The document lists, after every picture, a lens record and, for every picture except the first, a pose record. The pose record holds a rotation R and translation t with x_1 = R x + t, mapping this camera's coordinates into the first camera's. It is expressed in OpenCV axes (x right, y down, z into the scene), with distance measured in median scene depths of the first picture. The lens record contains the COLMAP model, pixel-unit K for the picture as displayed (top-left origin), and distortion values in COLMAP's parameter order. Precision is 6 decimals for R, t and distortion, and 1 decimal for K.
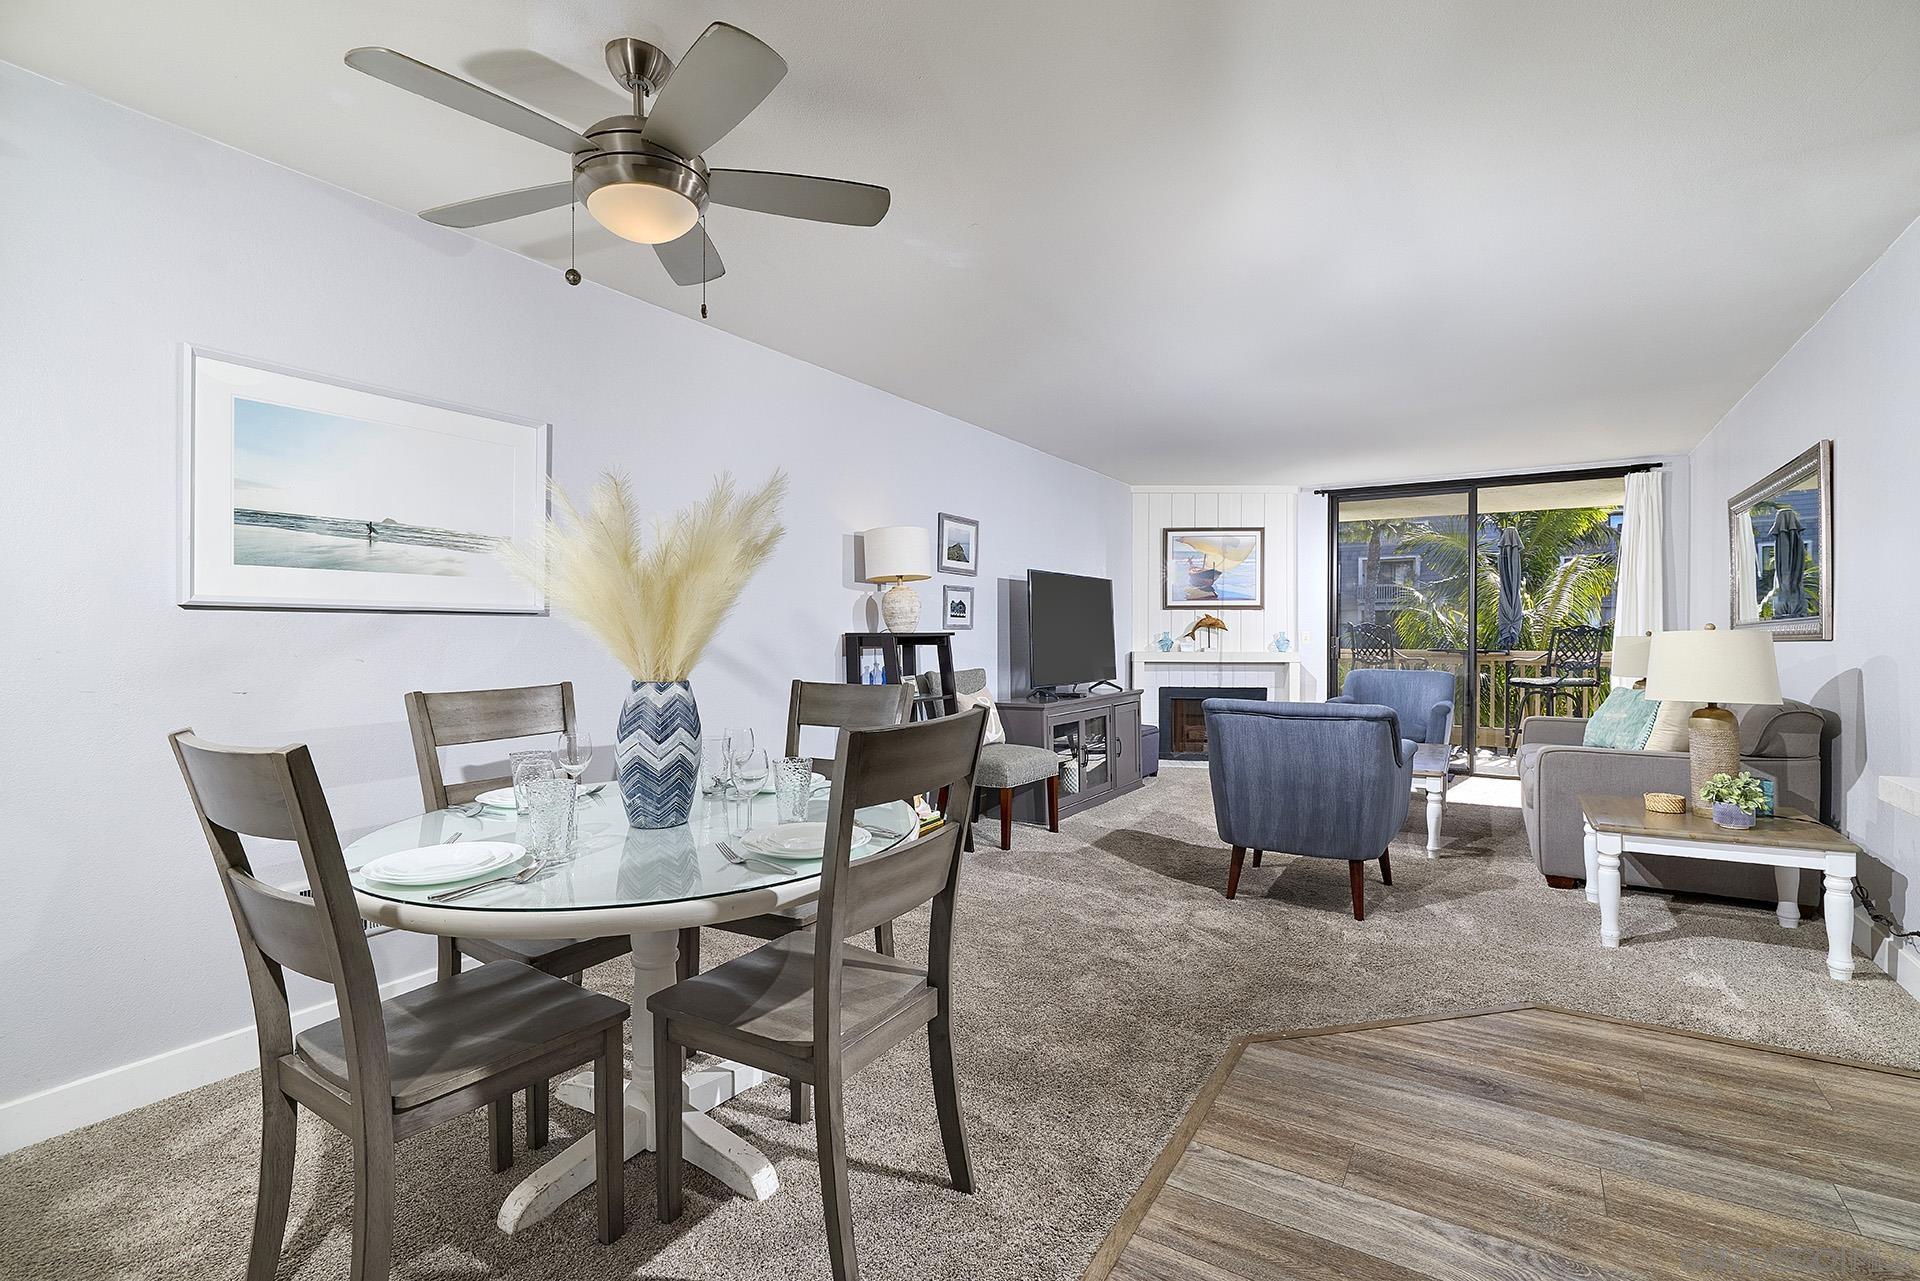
lens RADIAL K [[880.8, 0, 946.5], [0, 880.8, 636.4], [0, 0, 1]] dist [0.000583, 0.000128]
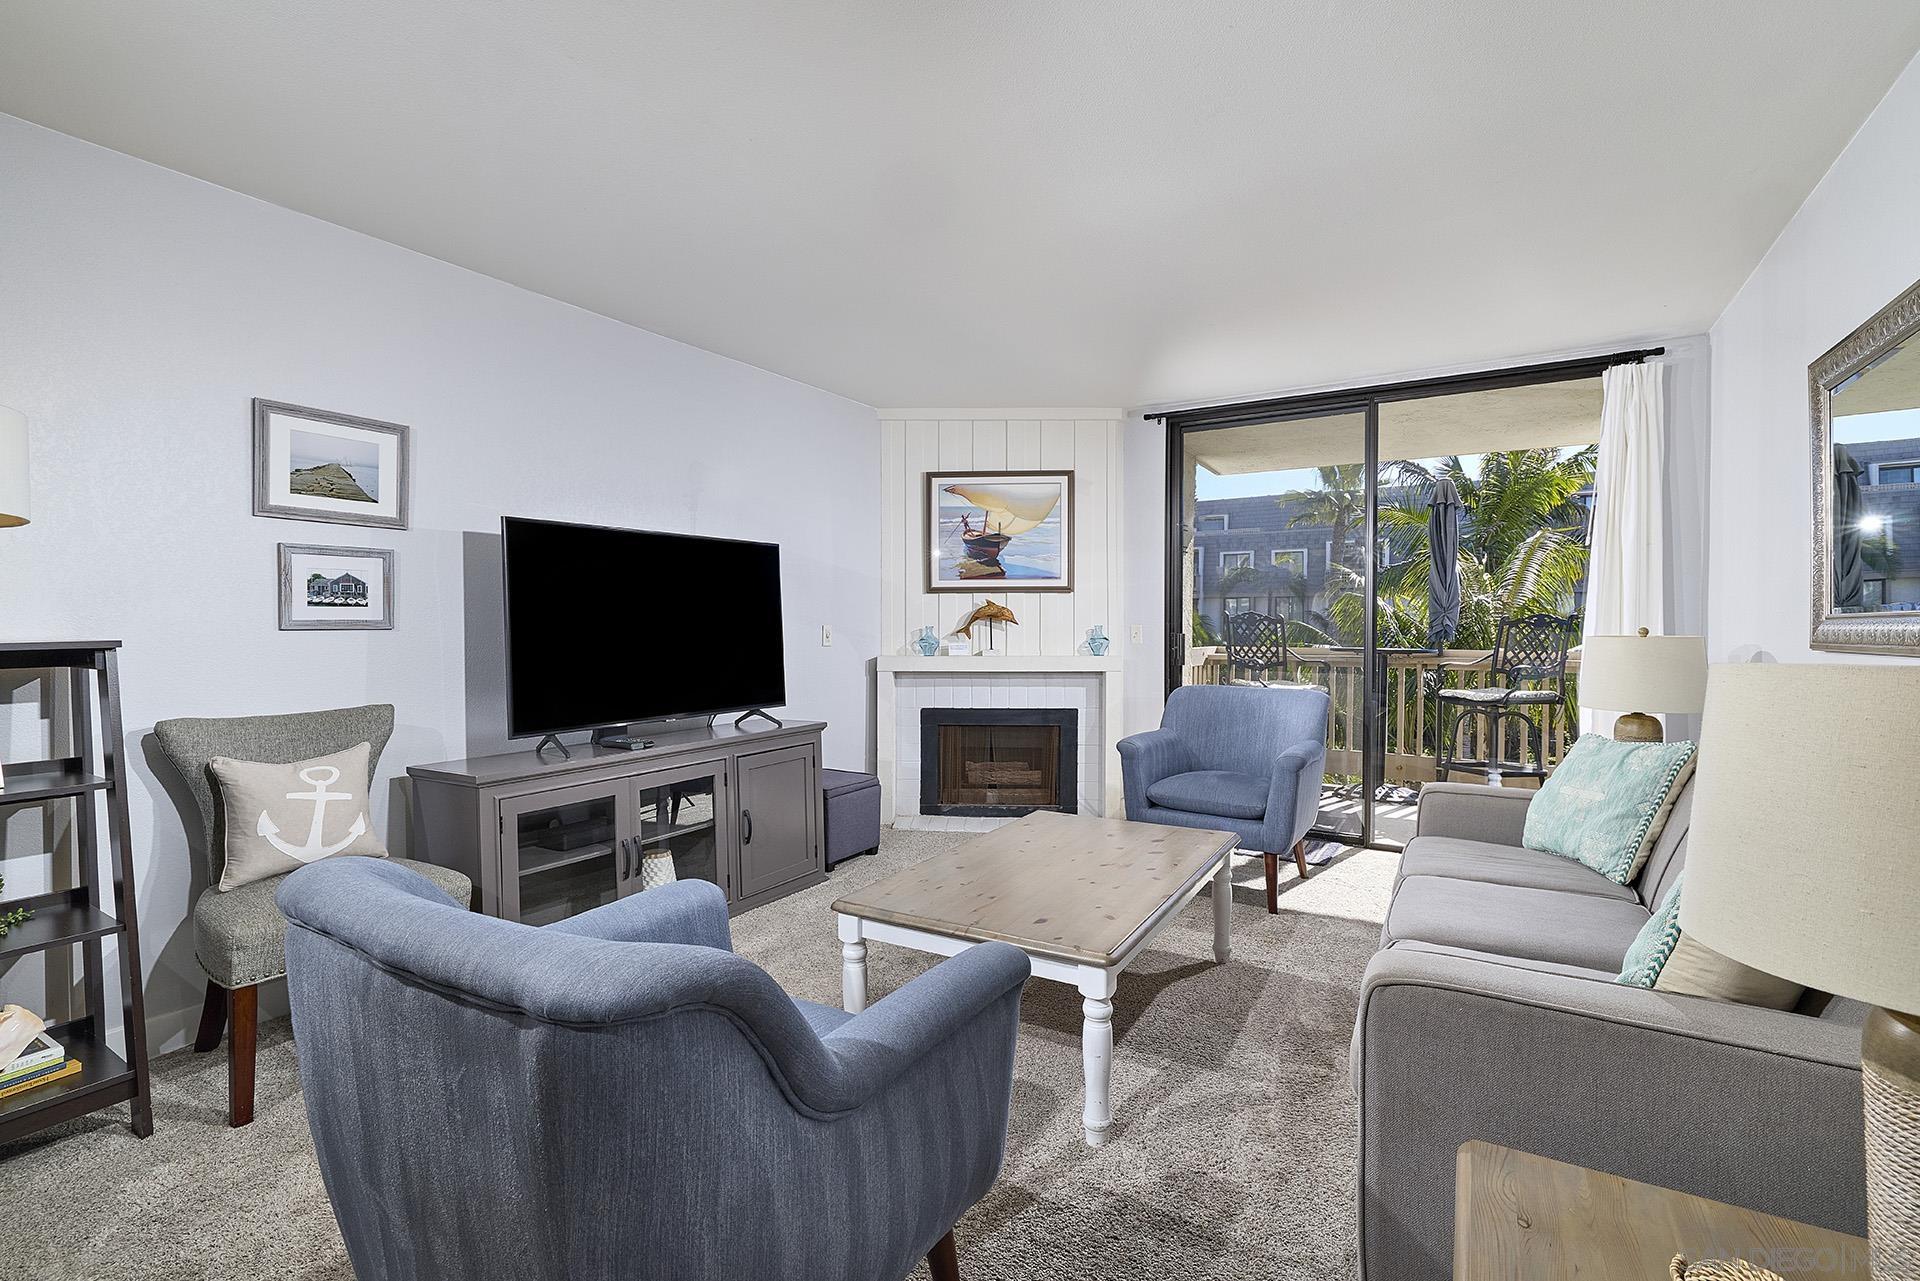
lens RADIAL K [[880.8, 0, 946.5], [0, 880.8, 636.4], [0, 0, 1]] dist [0.000583, 0.000128]
pose [[0.999842, -0.003876, 0.017327, 0.252164], [0.003644, 0.999903, 0.013407, -0.006635], [-0.017377, -0.013342, 0.999760, 0.328072]]
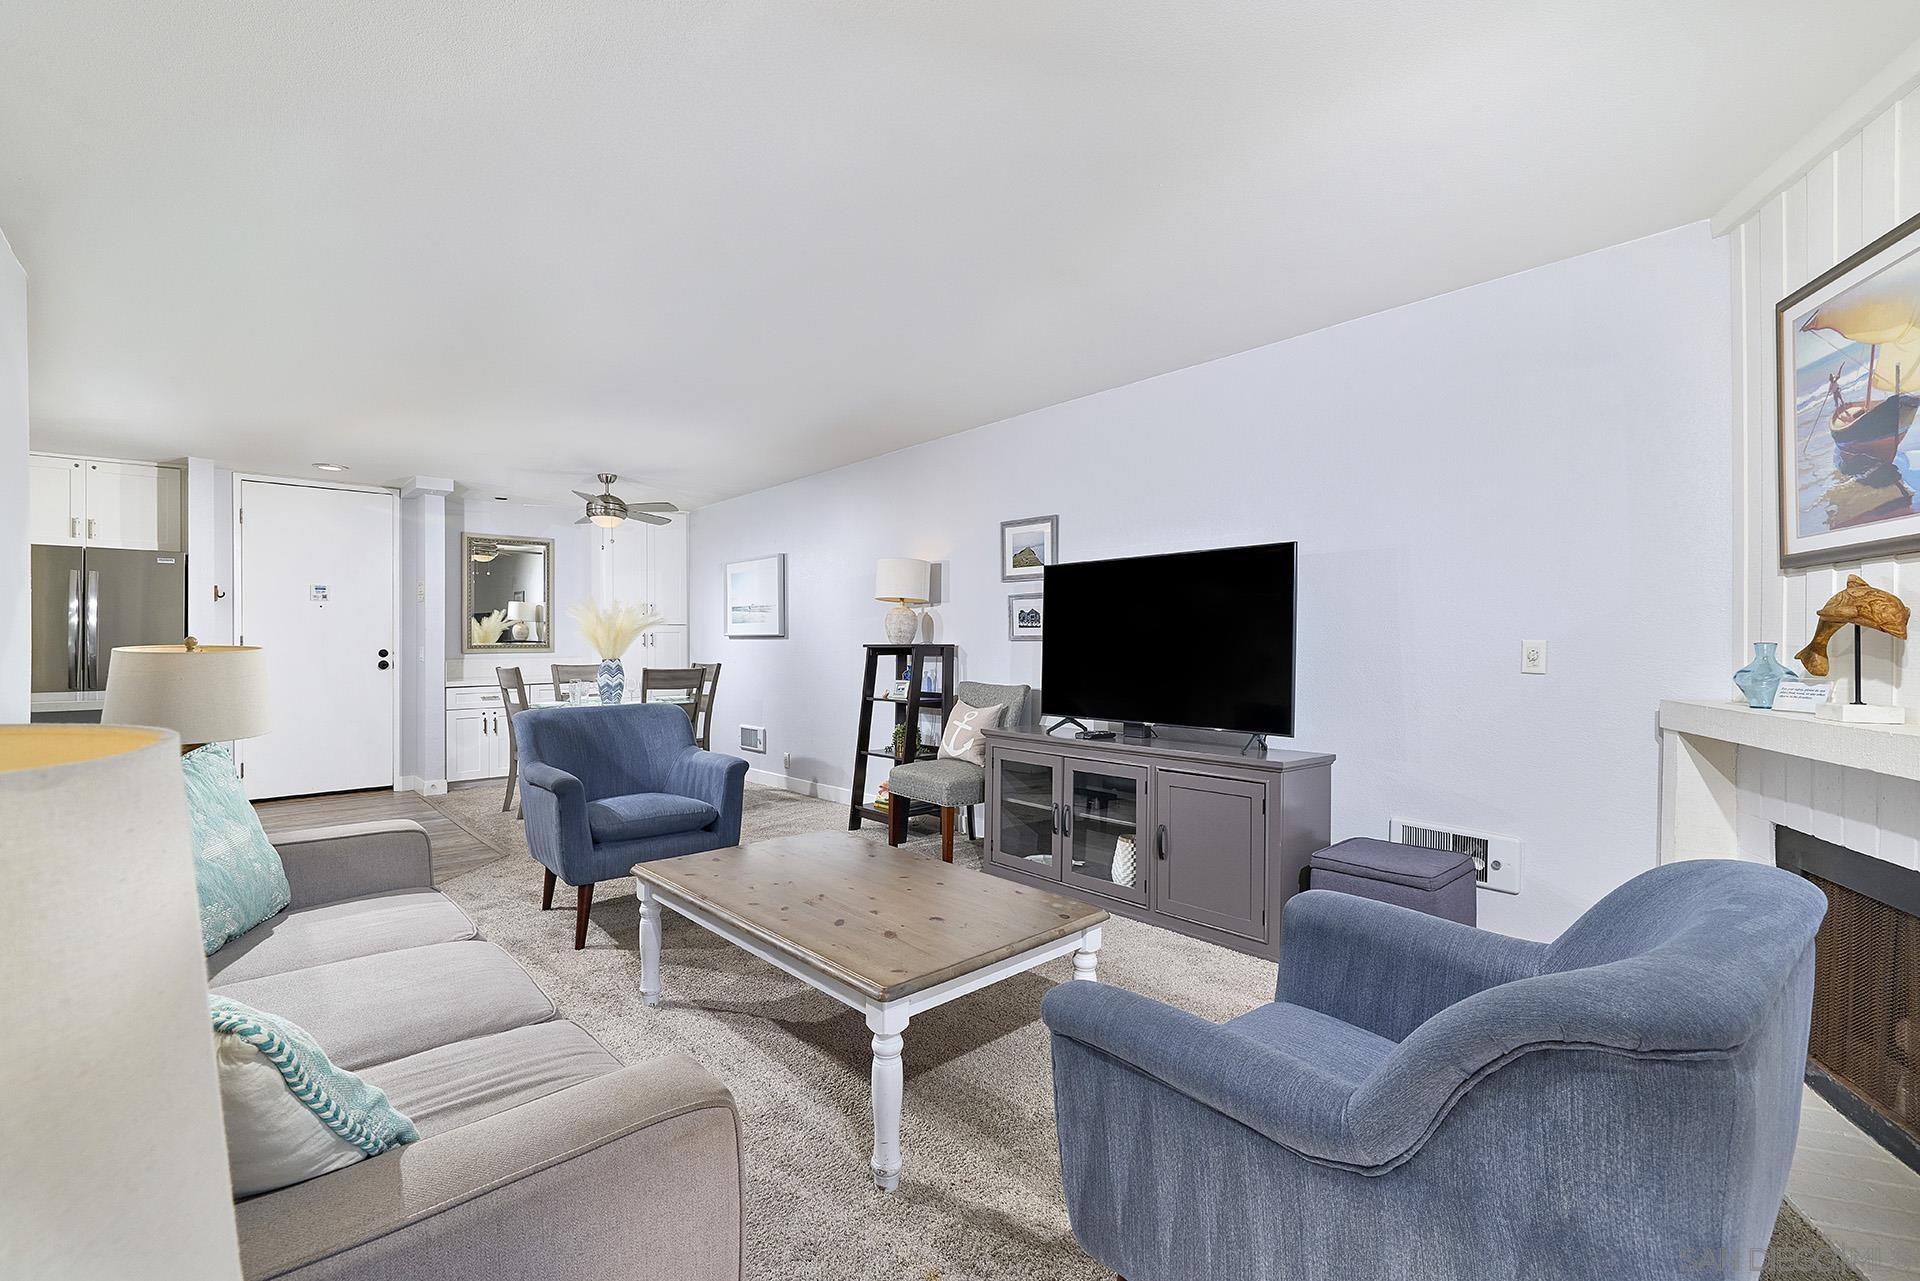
lens RADIAL K [[843.9, 0, 960.0], [0, 843.9, 640.5], [0, 0, 1]] dist [-0.001066, -0.000070]
pose [[-0.273529, 0.002558, -0.961860, 0.610833], [0.001353, 0.999996, 0.002274, -0.006999], [0.961863, -0.000679, -0.273532, 0.812410]]
